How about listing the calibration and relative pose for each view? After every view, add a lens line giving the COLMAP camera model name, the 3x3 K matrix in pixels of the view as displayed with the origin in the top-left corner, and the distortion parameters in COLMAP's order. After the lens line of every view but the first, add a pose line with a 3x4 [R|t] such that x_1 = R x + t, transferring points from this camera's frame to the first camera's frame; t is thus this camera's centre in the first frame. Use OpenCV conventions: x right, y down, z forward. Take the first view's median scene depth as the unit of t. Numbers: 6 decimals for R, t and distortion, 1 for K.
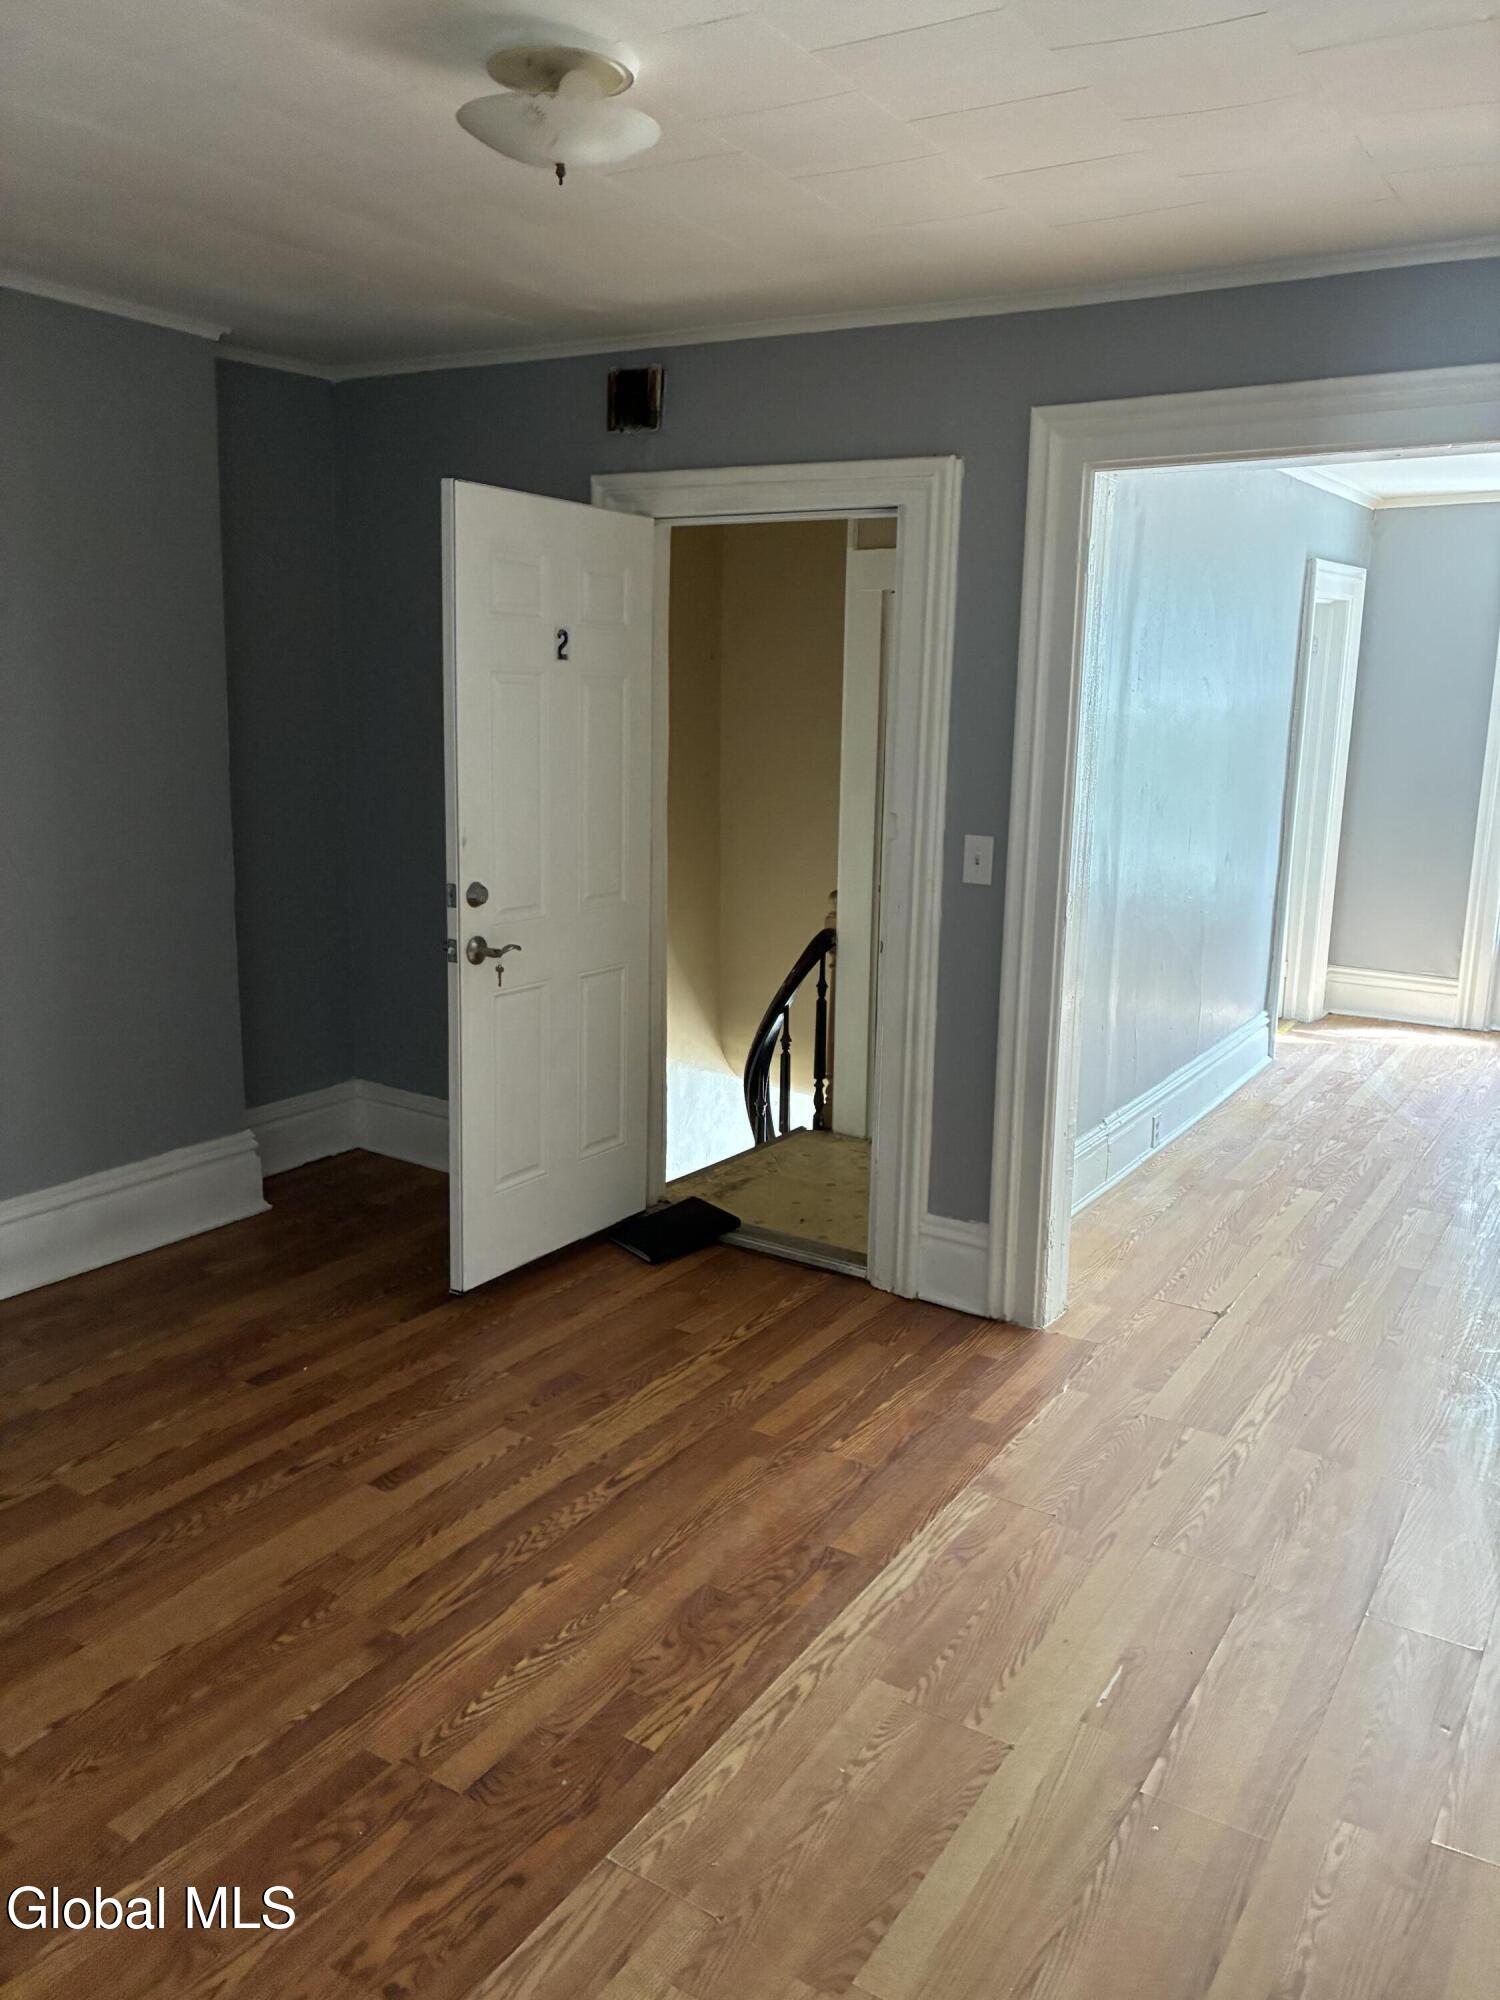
lens RADIAL K [[1526.3, 0, 757.9], [0, 1526.3, 993.7], [0, 0, 1]] dist [0.045895, -0.047140]
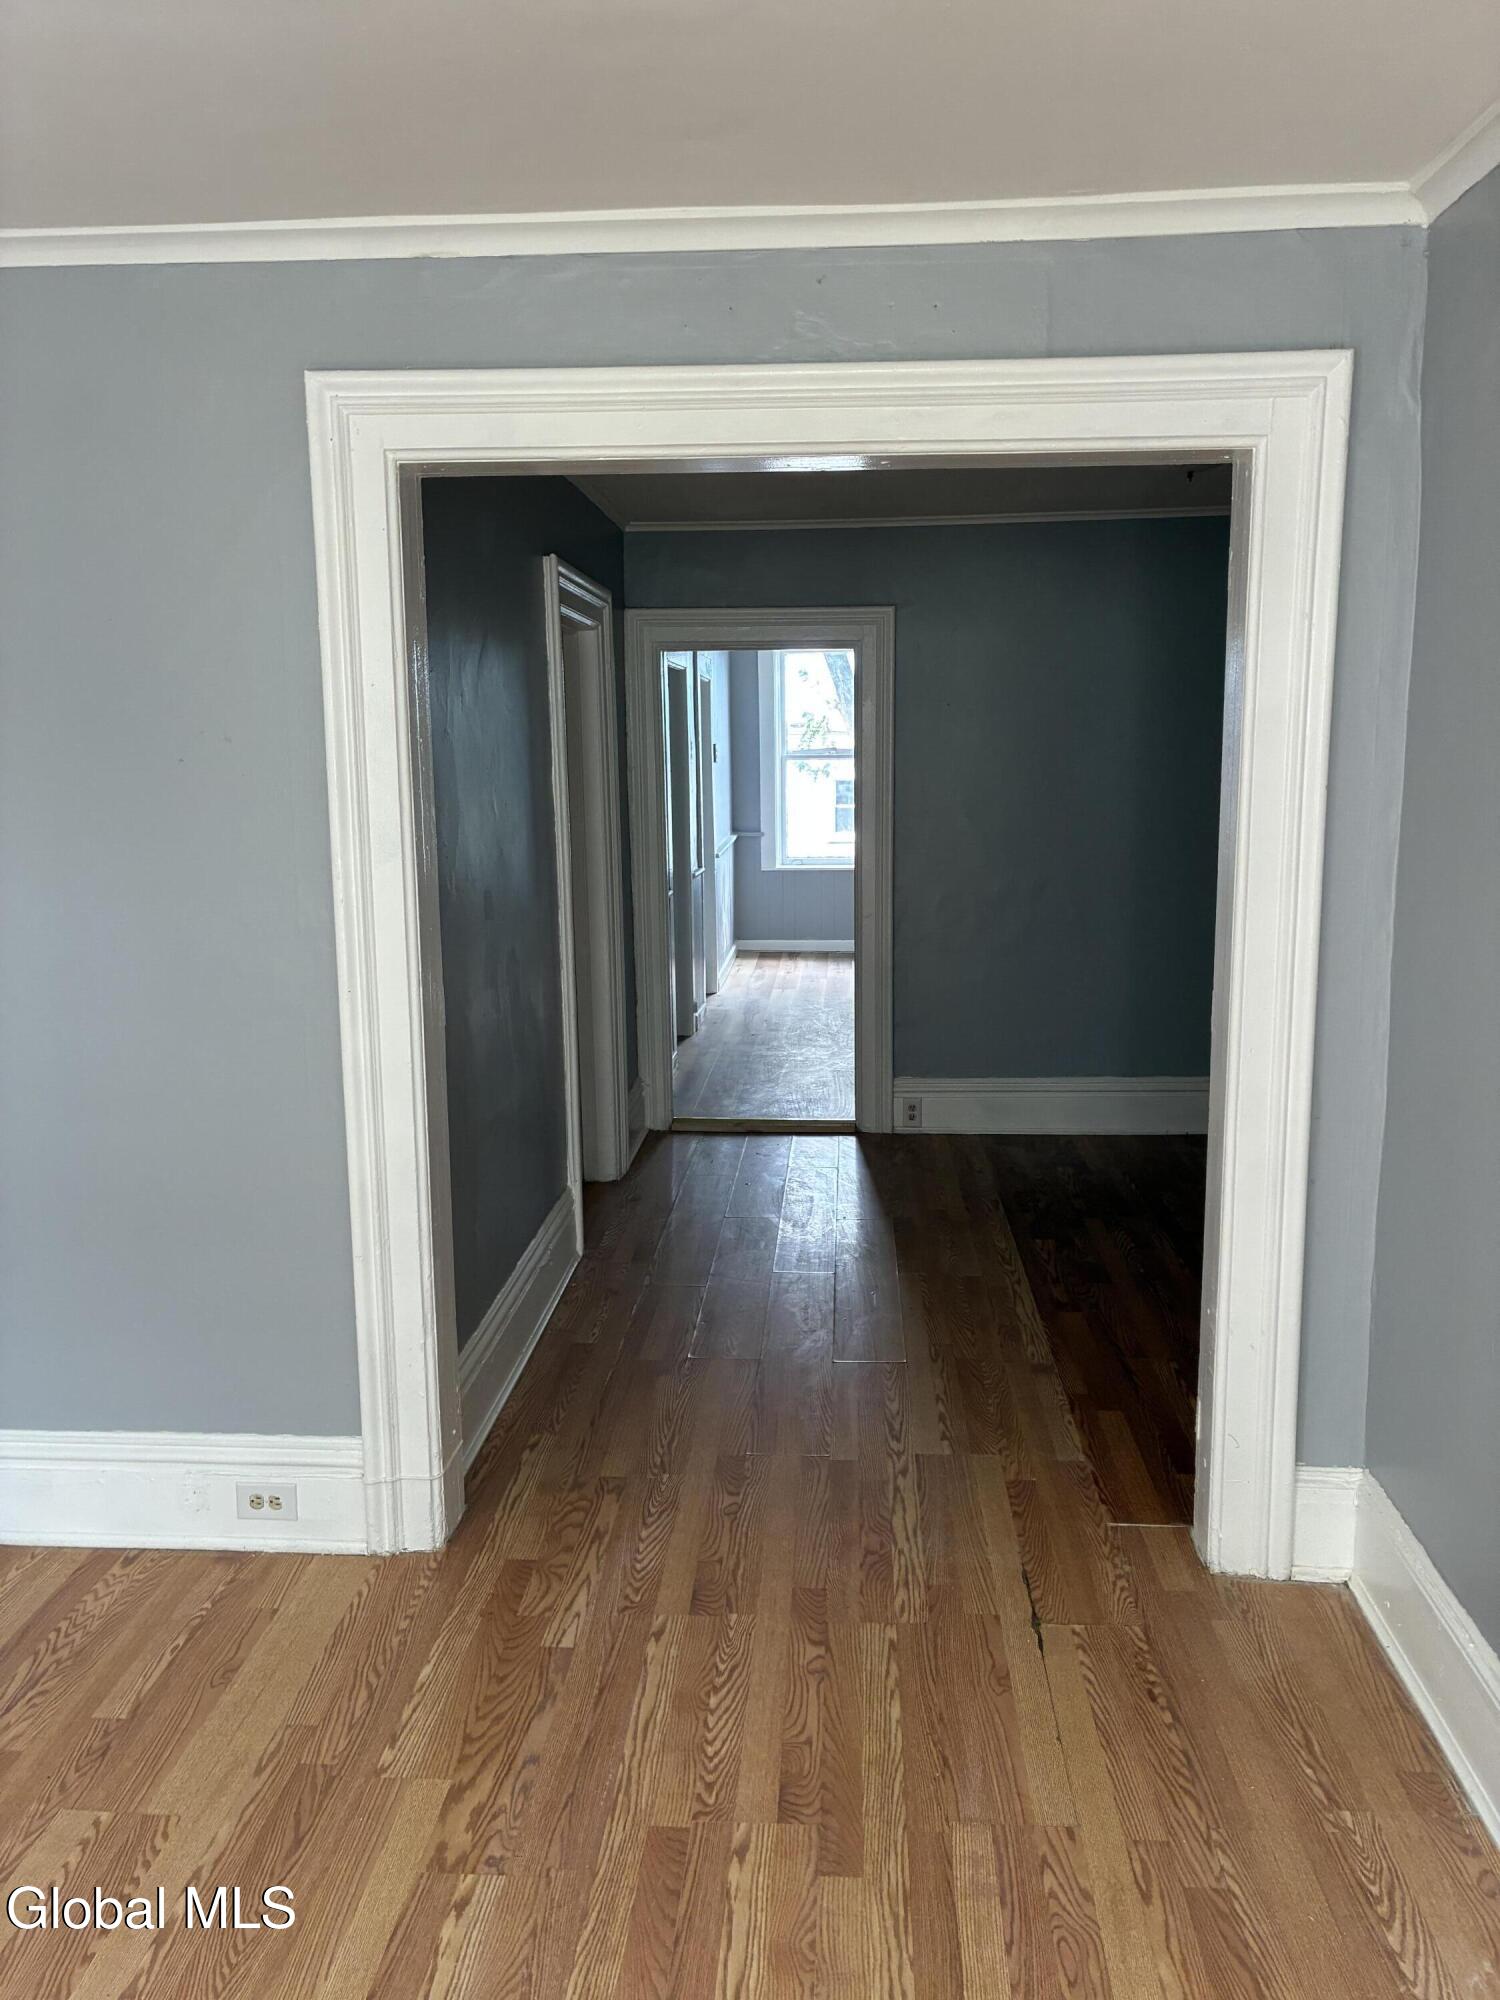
lens RADIAL K [[1526.3, 0, 753.9], [0, 1526.3, 997.8], [0, 0, 1]] dist [0.045895, -0.047140]
pose [[-0.881712, 0.087846, -0.463537, 0.897472], [-0.069549, 0.947577, 0.311868, -0.339960], [0.466633, 0.307216, -0.829380, 1.796972]]
